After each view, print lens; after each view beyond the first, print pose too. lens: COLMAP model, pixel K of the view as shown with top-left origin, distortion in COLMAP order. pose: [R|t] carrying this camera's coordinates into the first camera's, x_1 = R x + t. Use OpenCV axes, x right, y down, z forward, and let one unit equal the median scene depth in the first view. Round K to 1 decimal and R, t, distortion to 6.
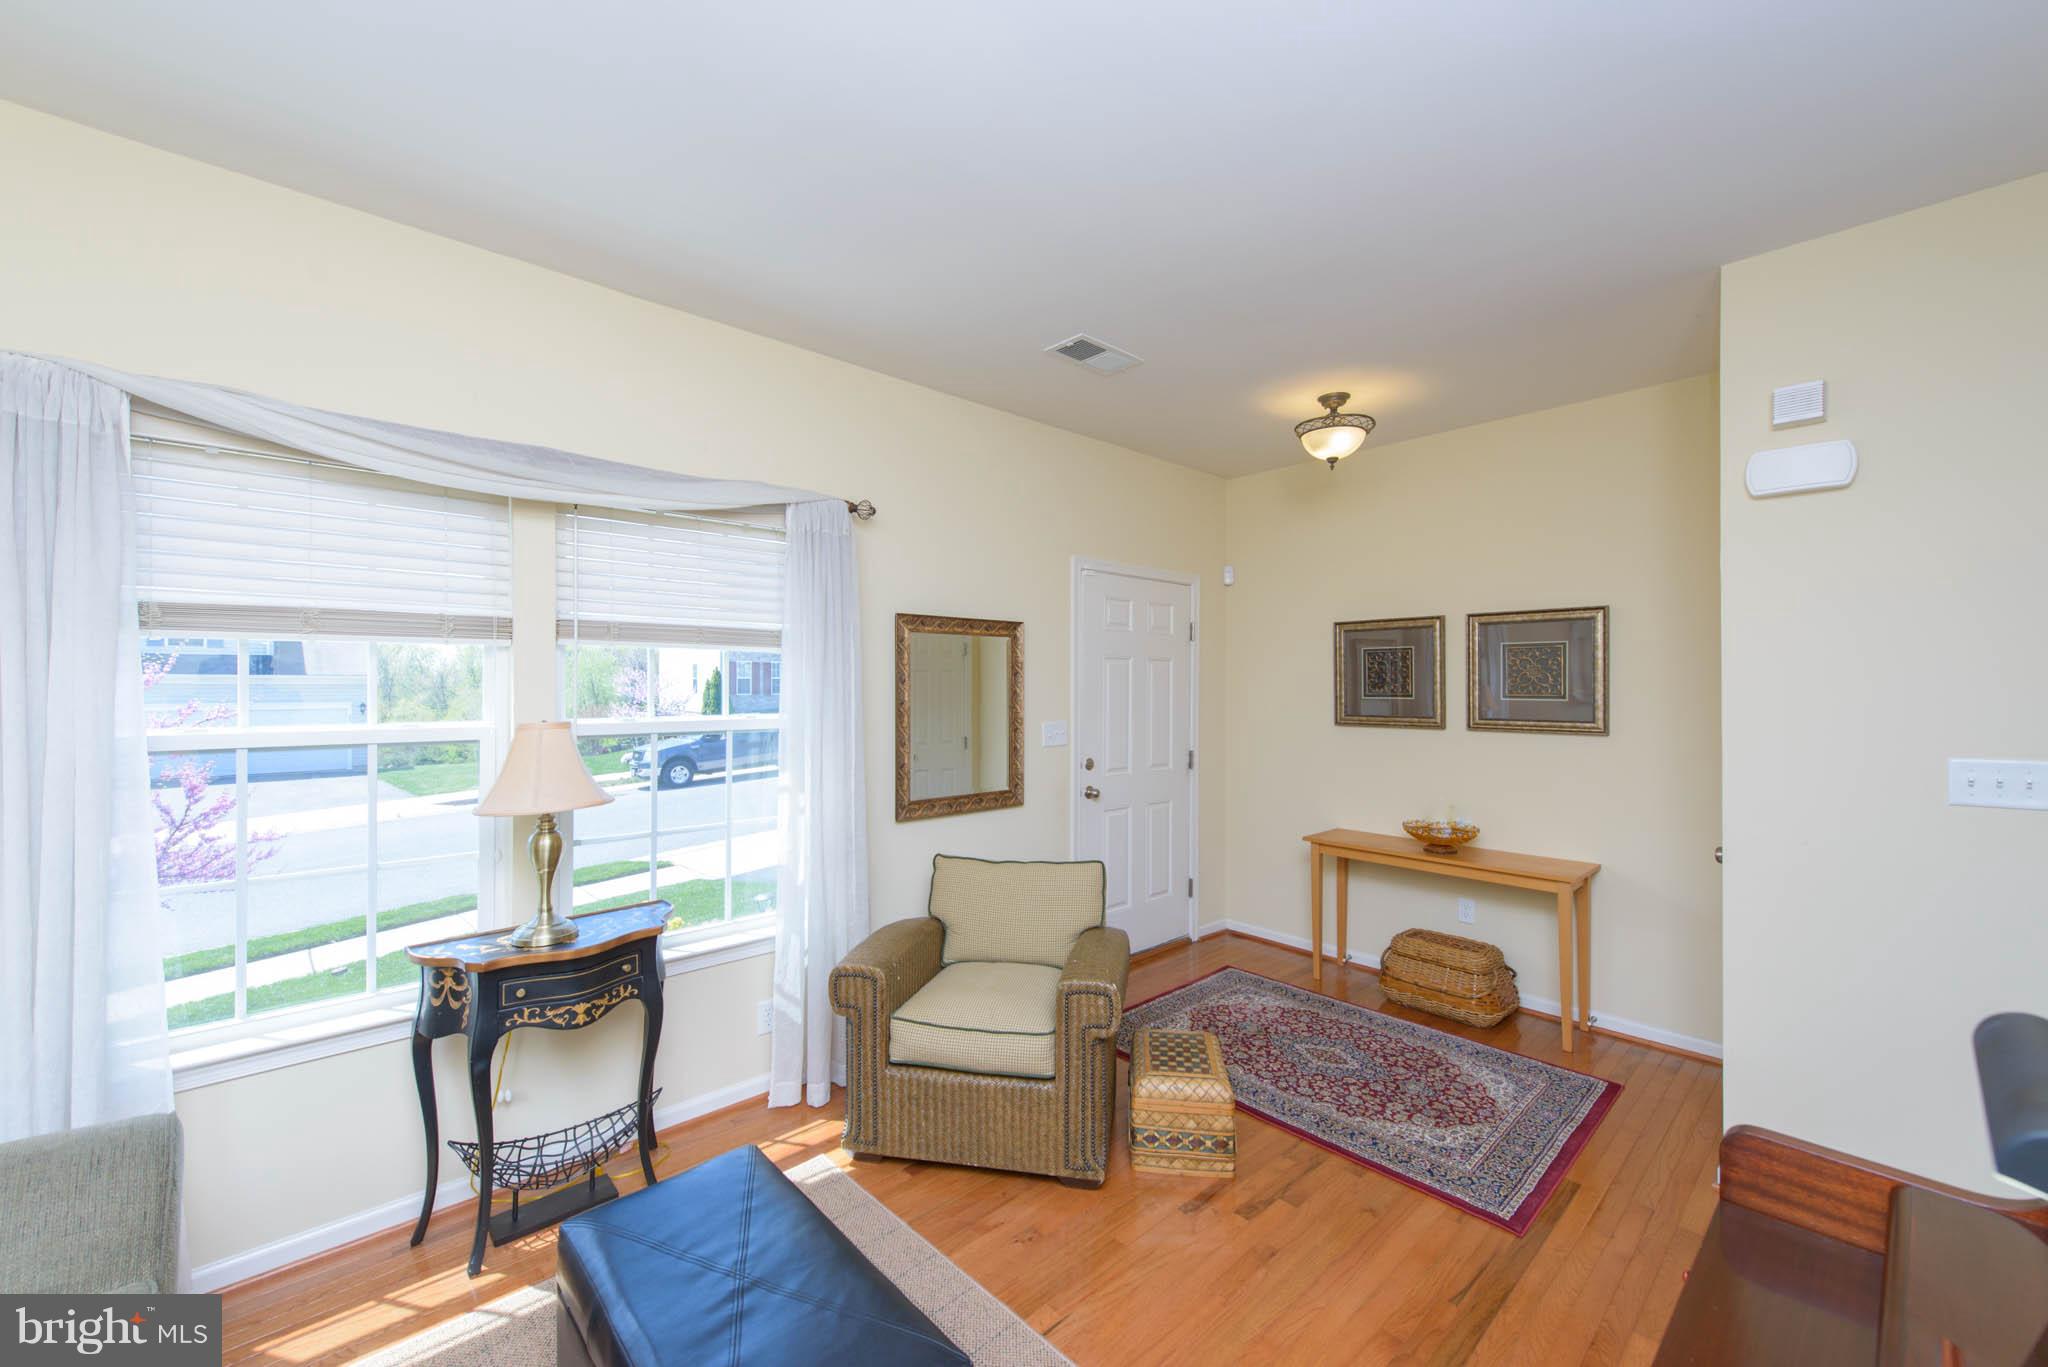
lens RADIAL K [[792.1, 0, 1024.0], [0, 792.1, 683.5], [0, 0, 1]] dist [0.000987, -0.000064]
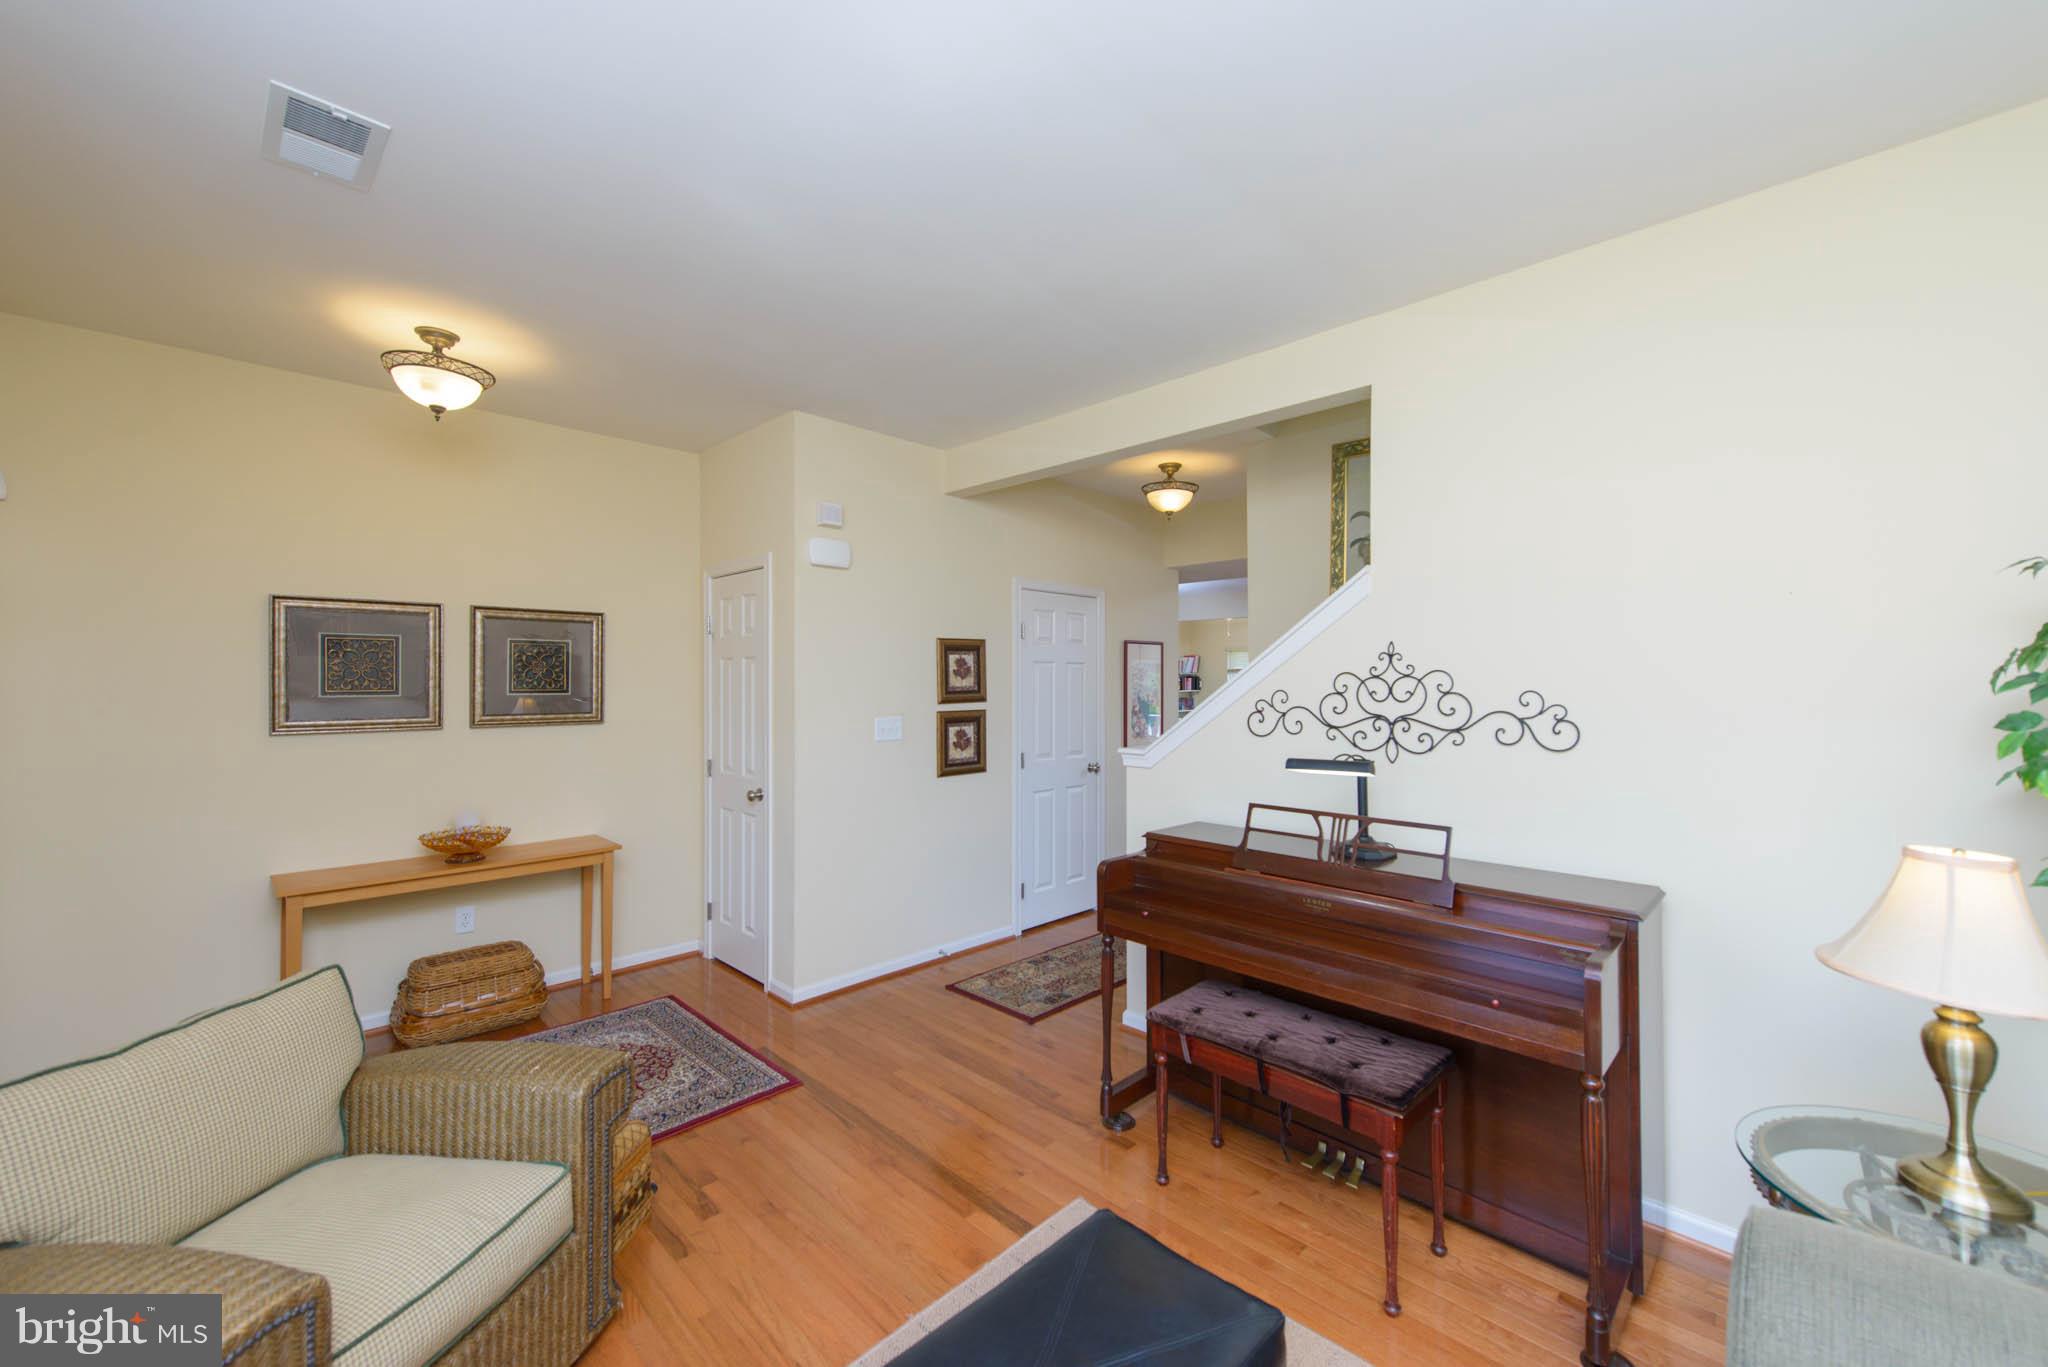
lens RADIAL K [[792.7, 0, 1036.2], [0, 792.7, 680.2], [0, 0, 1]] dist [0.000442, -0.000208]
pose [[-0.055020, 0.002952, 0.998481, -0.451240], [-0.002527, 0.999992, -0.003096, 0.003271], [-0.998482, -0.002693, -0.055012, 0.400308]]
